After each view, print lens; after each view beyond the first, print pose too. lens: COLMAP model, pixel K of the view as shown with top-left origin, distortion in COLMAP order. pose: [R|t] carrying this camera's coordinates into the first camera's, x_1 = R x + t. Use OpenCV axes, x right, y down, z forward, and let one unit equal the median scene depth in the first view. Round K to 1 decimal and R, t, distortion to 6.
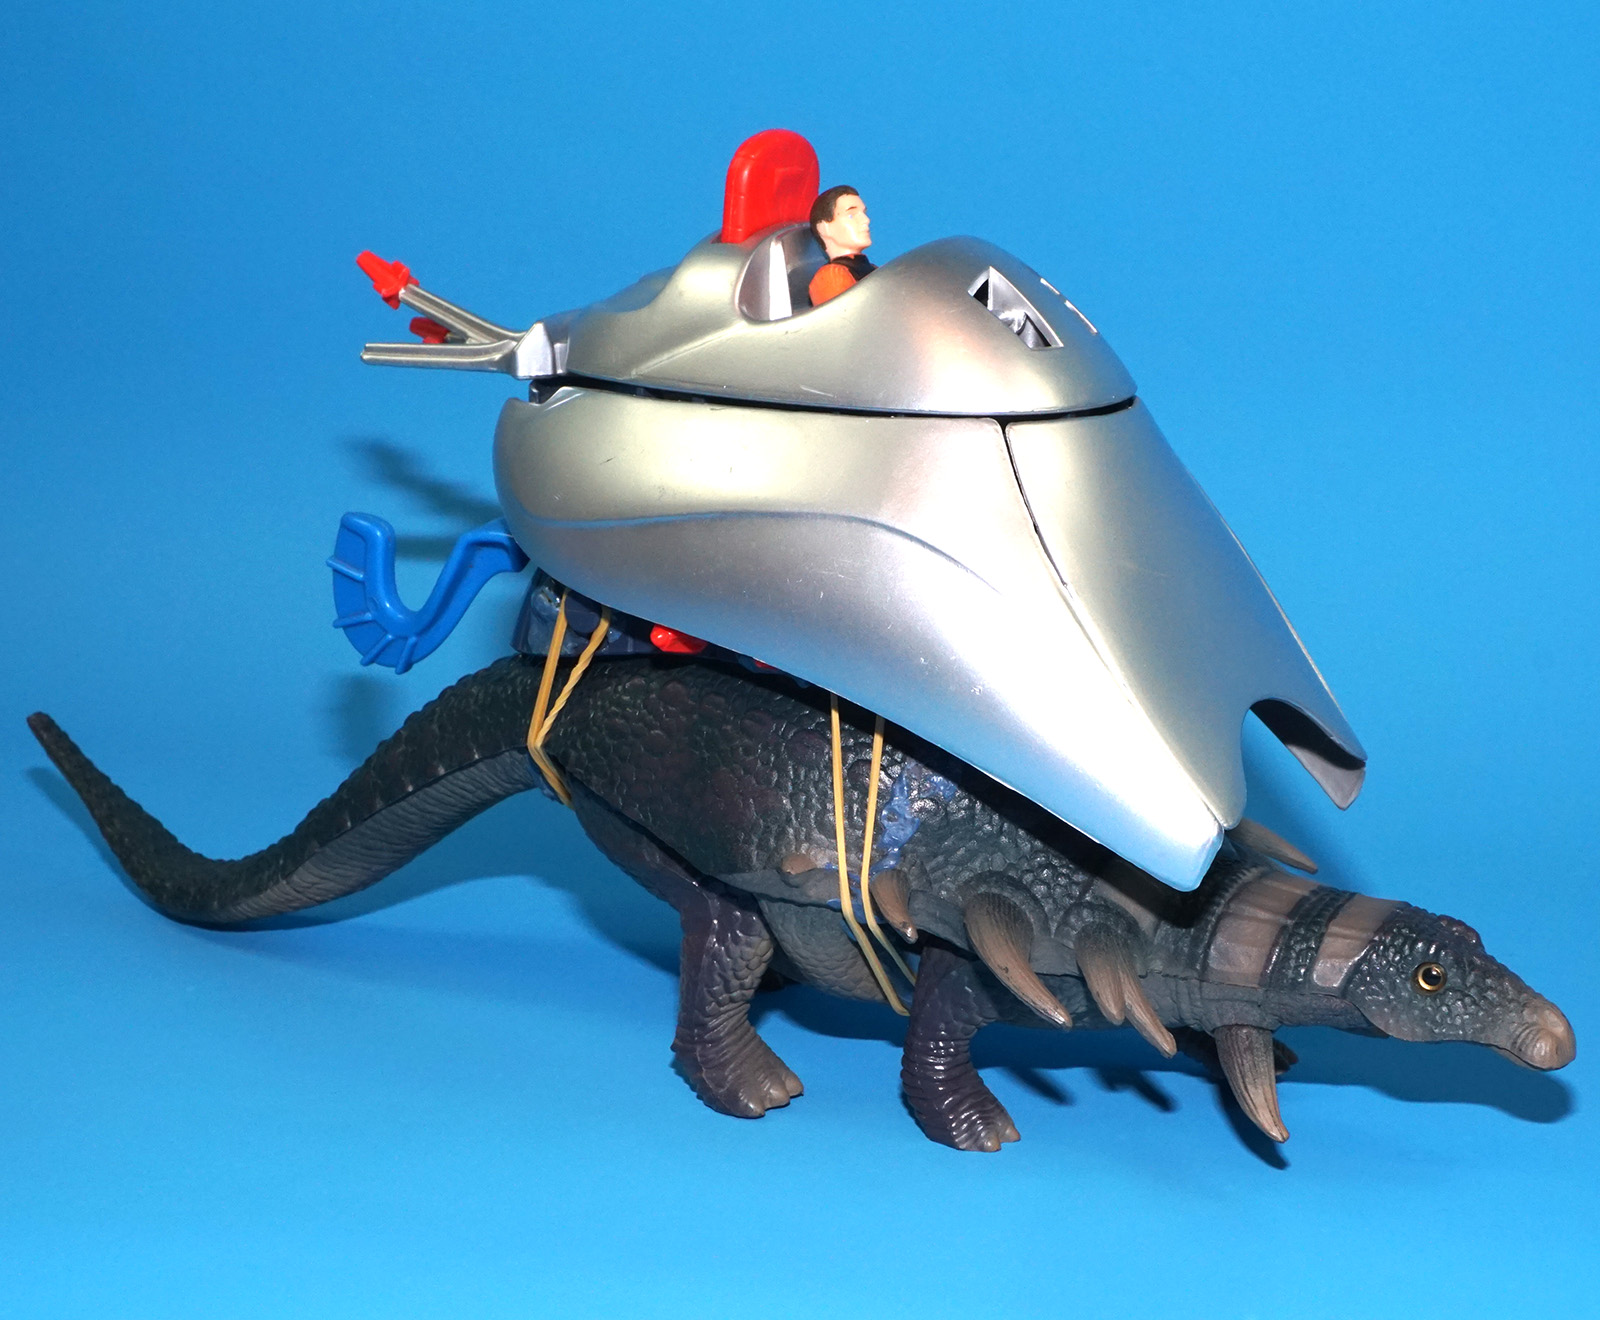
lens RADIAL K [[3101.3, 0, 747.3], [0, 3101.3, 641.0], [0, 0, 1]] dist [-0.011505, 0.000000]
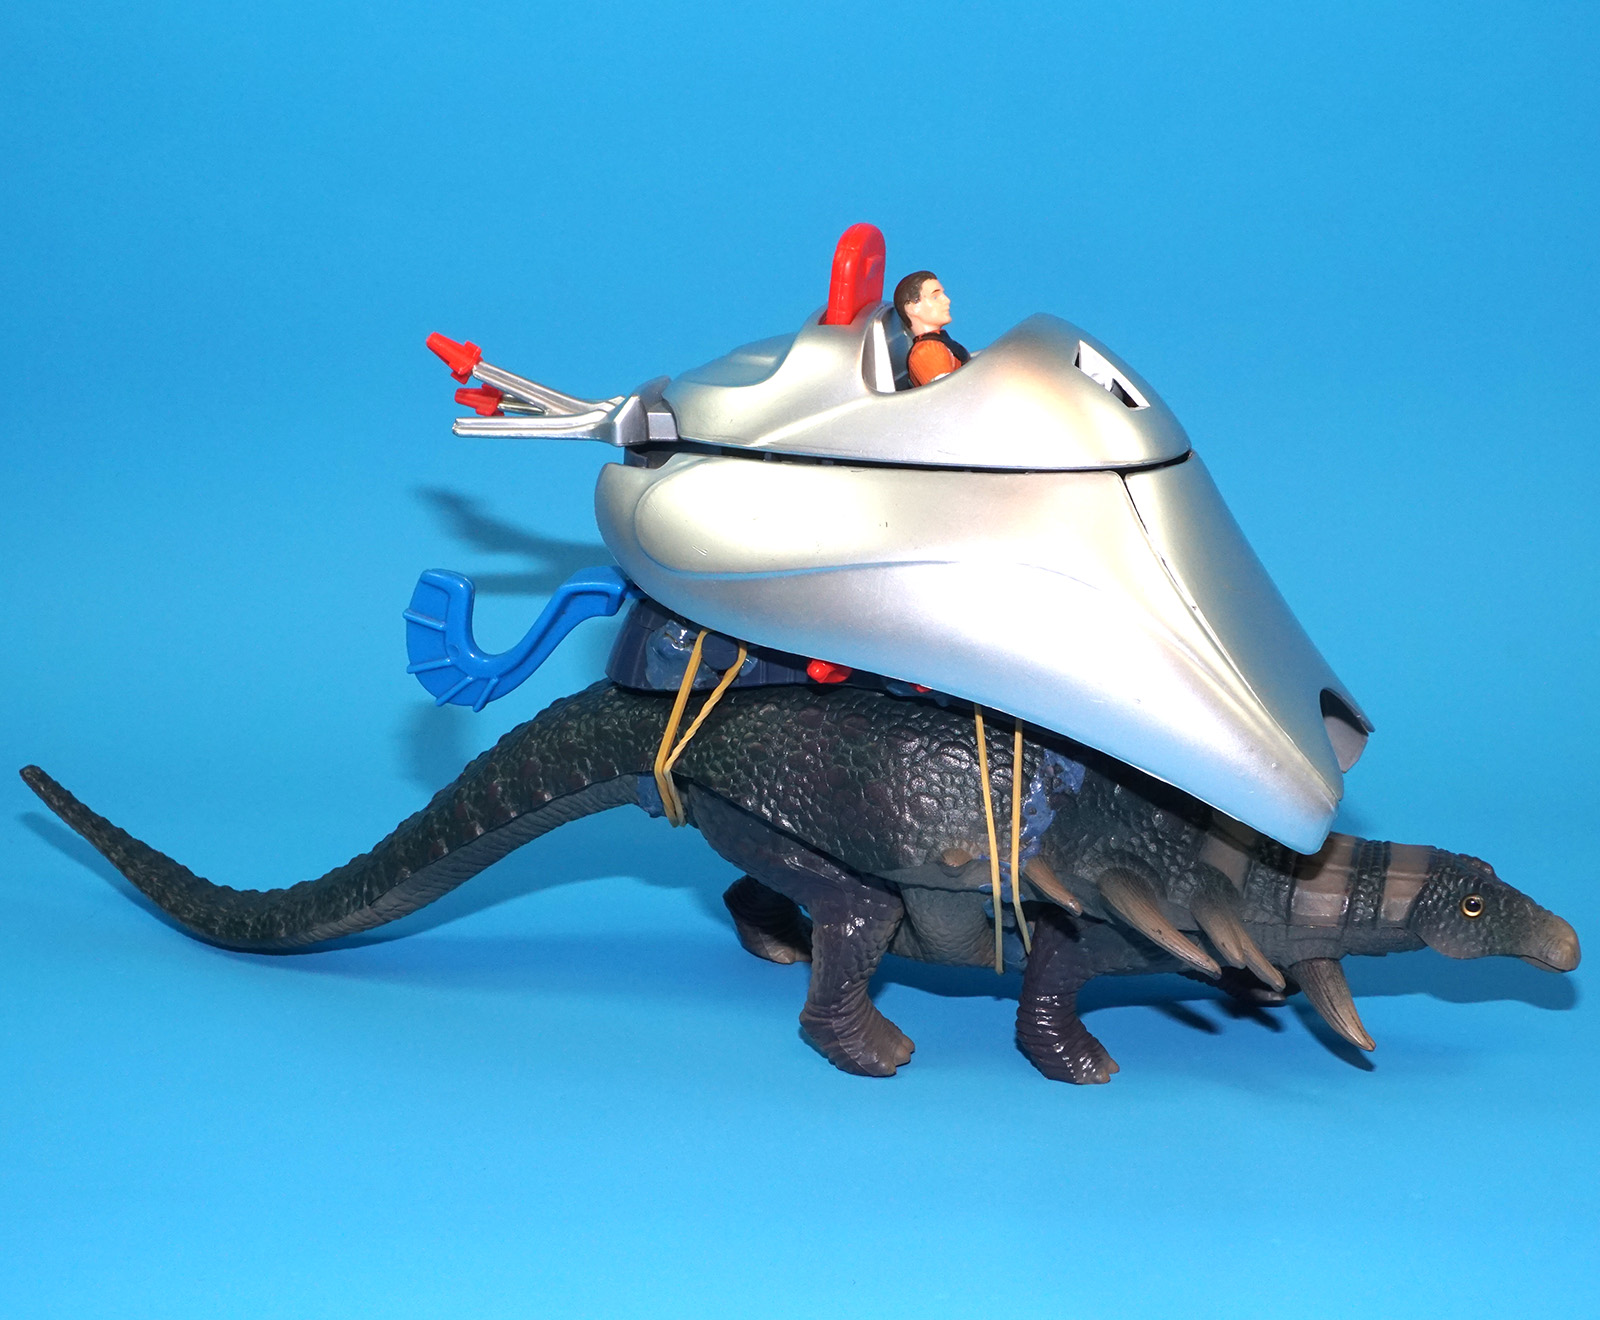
lens RADIAL K [[2918.6, 0, 787.6], [0, 2918.6, 649.5], [0, 0, 1]] dist [0.008985, 0.000000]
pose [[0.958659, -0.065781, 0.276850, -0.330682], [0.058903, 0.997715, 0.033098, -0.044688], [-0.278394, -0.015422, 0.960343, -0.038854]]
